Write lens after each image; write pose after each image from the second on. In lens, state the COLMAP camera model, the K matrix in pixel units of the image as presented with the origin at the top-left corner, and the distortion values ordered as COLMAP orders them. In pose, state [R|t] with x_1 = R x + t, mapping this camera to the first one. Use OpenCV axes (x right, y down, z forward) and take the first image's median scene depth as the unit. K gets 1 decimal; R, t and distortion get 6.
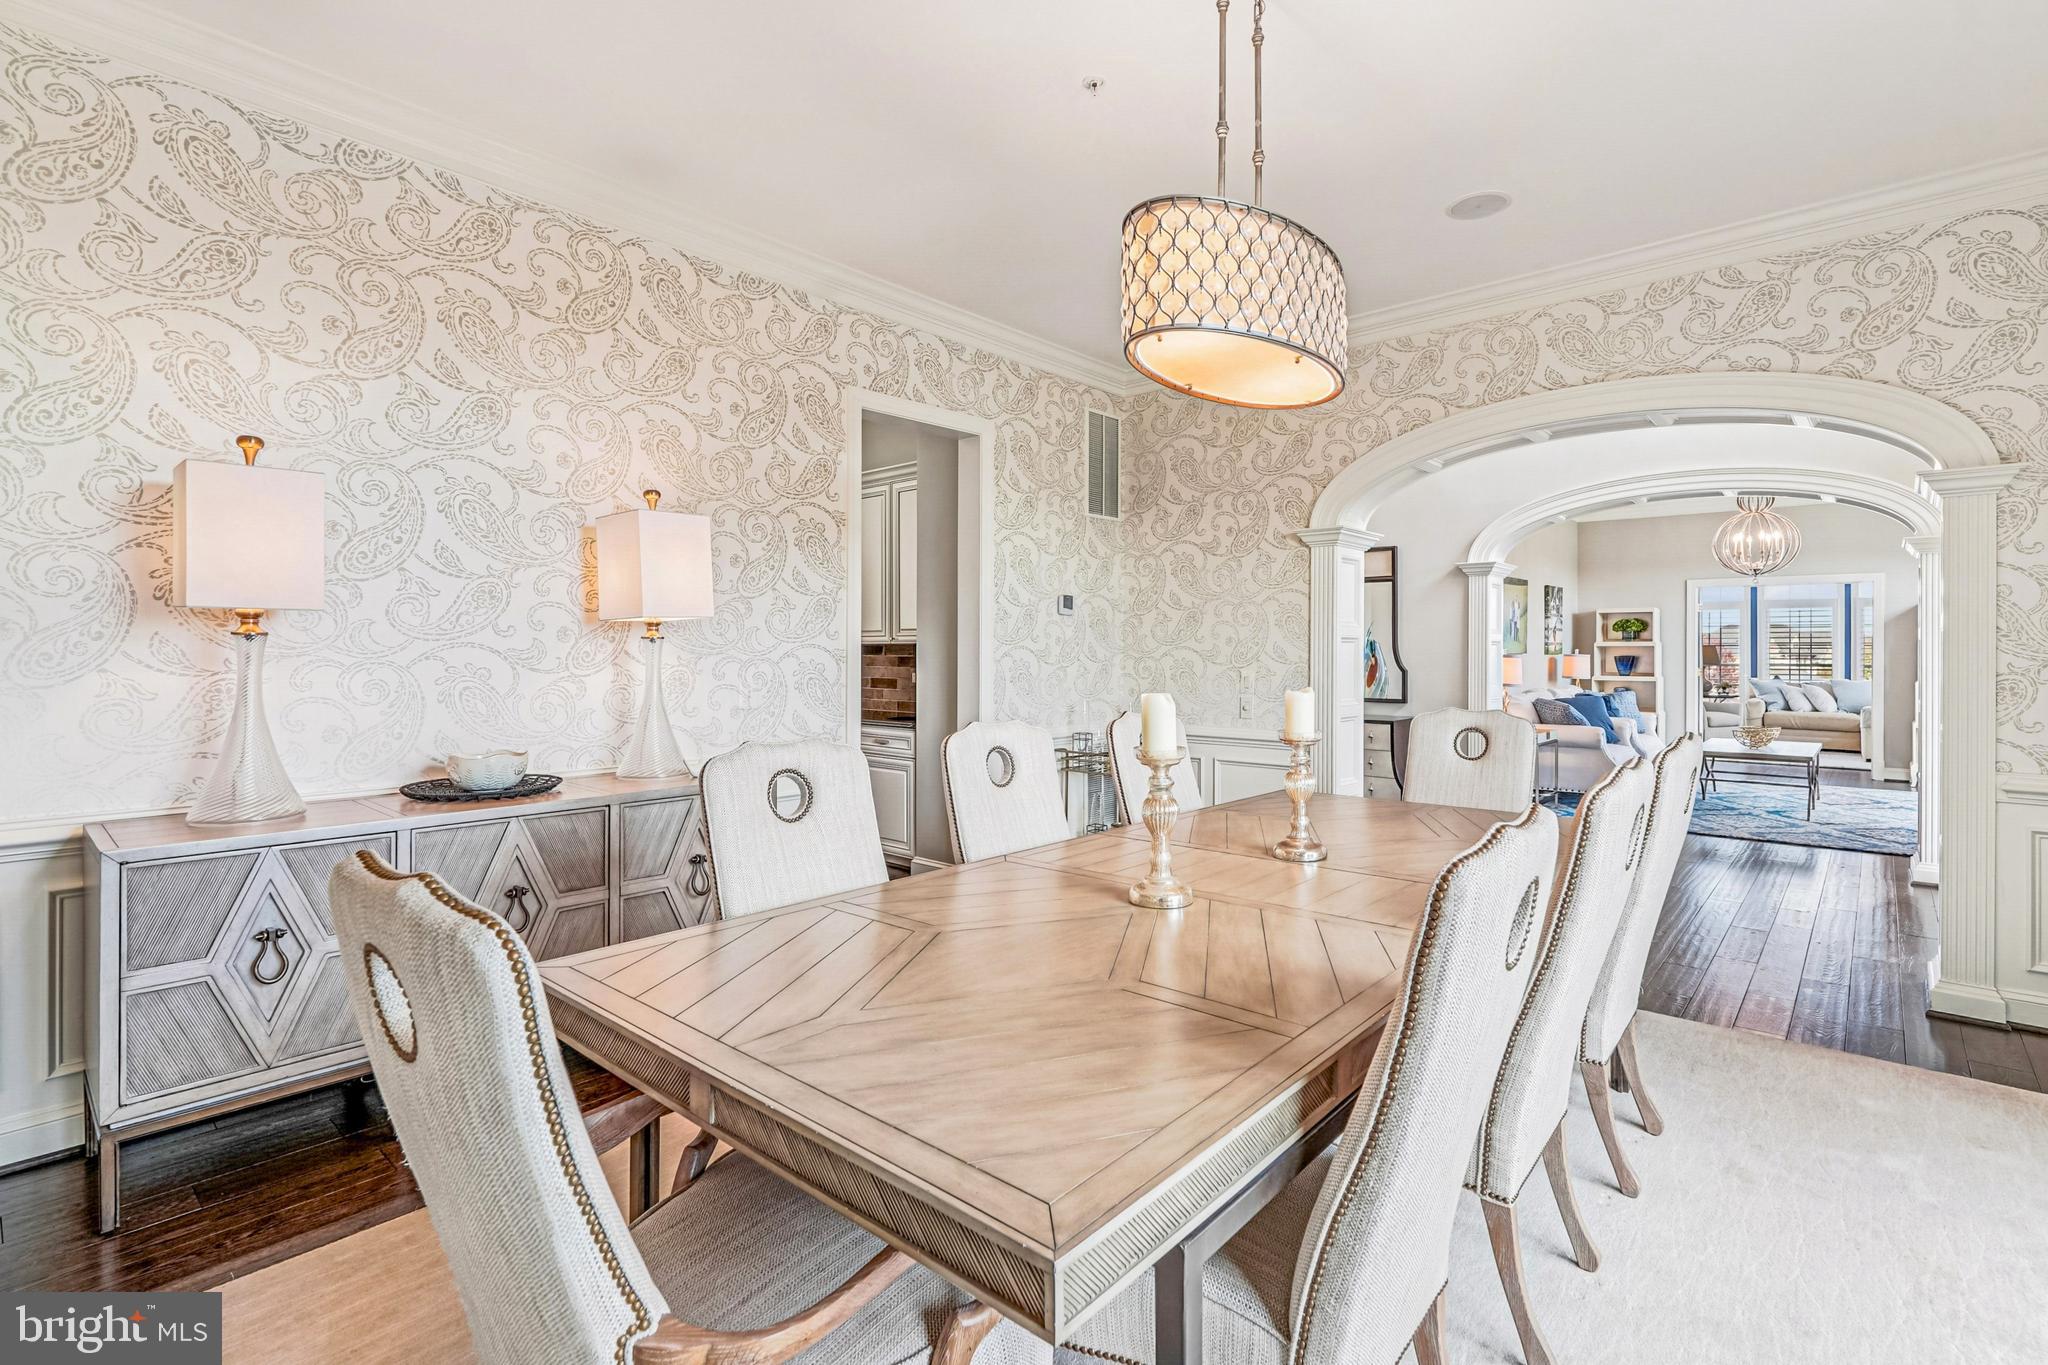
lens RADIAL K [[946.0, 0, 1023.2], [0, 946.0, 674.3], [0, 0, 1]] dist [0.000255, -0.000375]
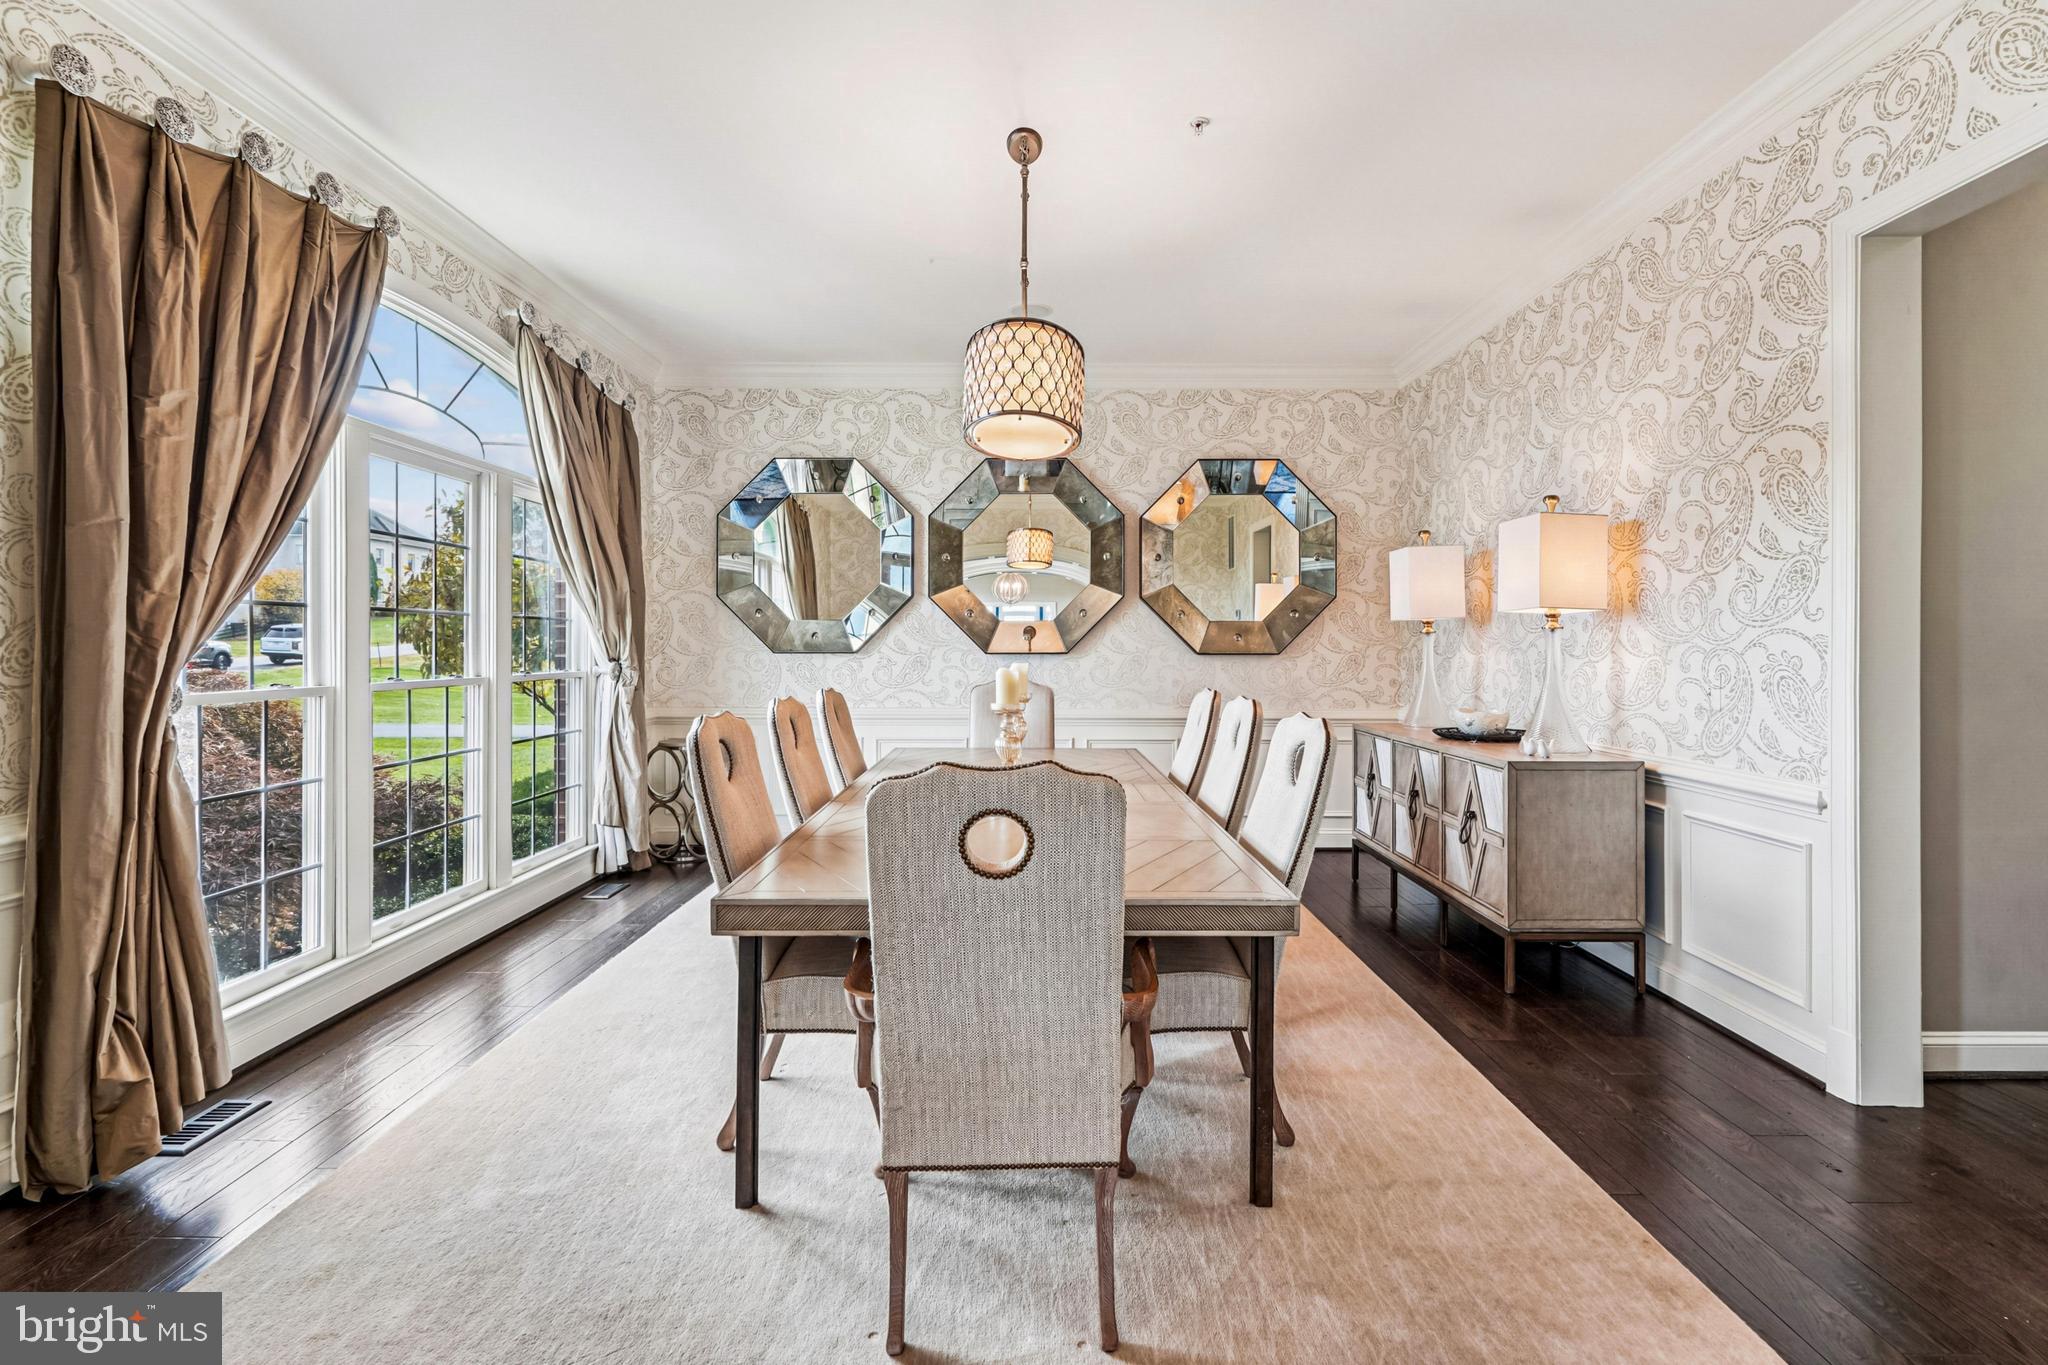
lens RADIAL K [[946.0, 0, 1038.9], [0, 946.0, 632.9], [0, 0, 1]] dist [0.000255, -0.000375]
pose [[-0.736793, 0.002227, -0.676115, 0.674916], [-0.005009, 0.999949, 0.008753, -0.033270], [0.676100, 0.009836, -0.736745, 1.180758]]
